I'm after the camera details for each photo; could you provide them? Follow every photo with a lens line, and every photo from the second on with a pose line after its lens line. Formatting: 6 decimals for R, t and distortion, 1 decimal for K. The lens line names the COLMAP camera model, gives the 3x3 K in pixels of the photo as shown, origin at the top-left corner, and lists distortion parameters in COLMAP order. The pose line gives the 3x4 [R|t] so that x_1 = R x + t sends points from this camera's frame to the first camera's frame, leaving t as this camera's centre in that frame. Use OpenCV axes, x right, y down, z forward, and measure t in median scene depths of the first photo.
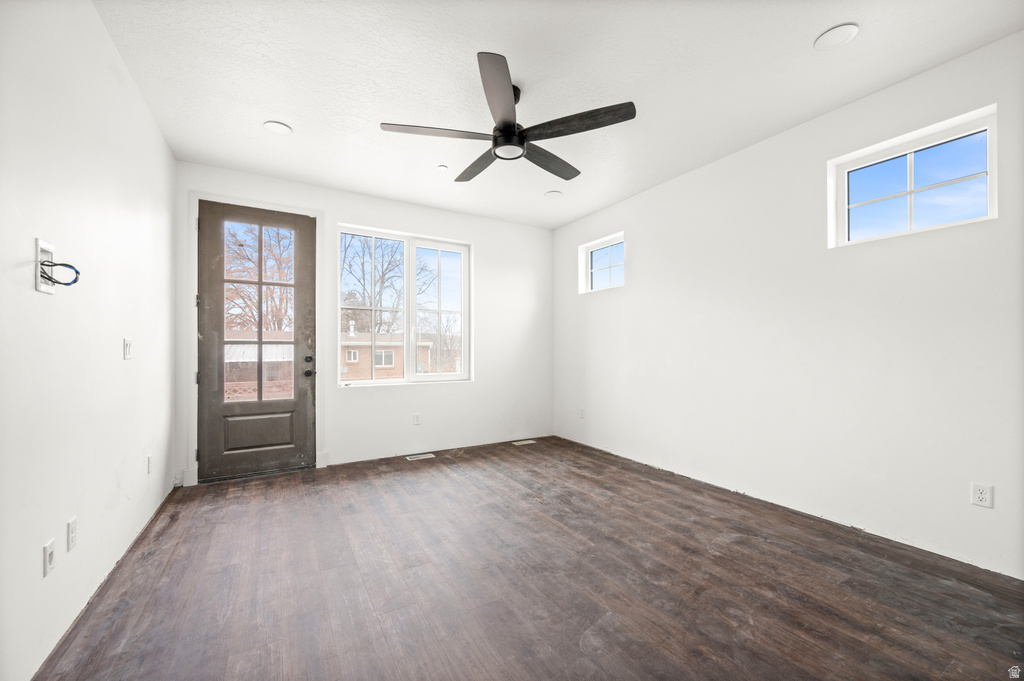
lens RADIAL K [[407.5, 0, 513.1], [0, 407.5, 353.2], [0, 0, 1]] dist [-0.000059, 0.000131]
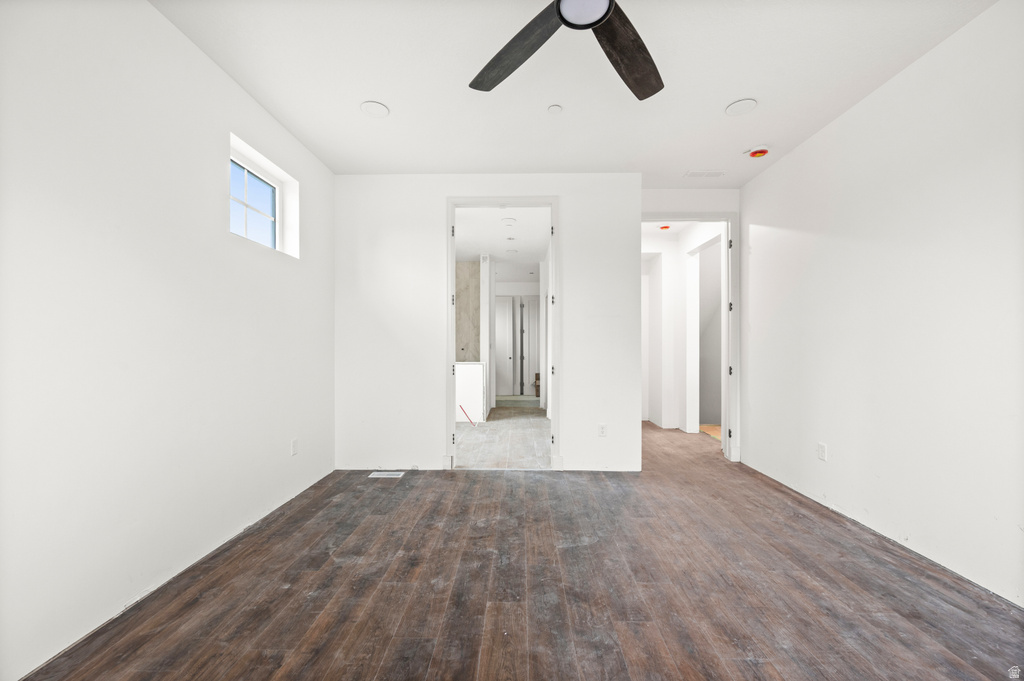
lens RADIAL K [[407.5, 0, 513.1], [0, 407.5, 353.2], [0, 0, 1]] dist [-0.000059, 0.000131]
pose [[-0.854245, -0.009140, 0.519790, -0.250272], [0.003628, 0.999716, 0.023541, -0.016146], [-0.519858, 0.021996, -0.853970, 1.730436]]
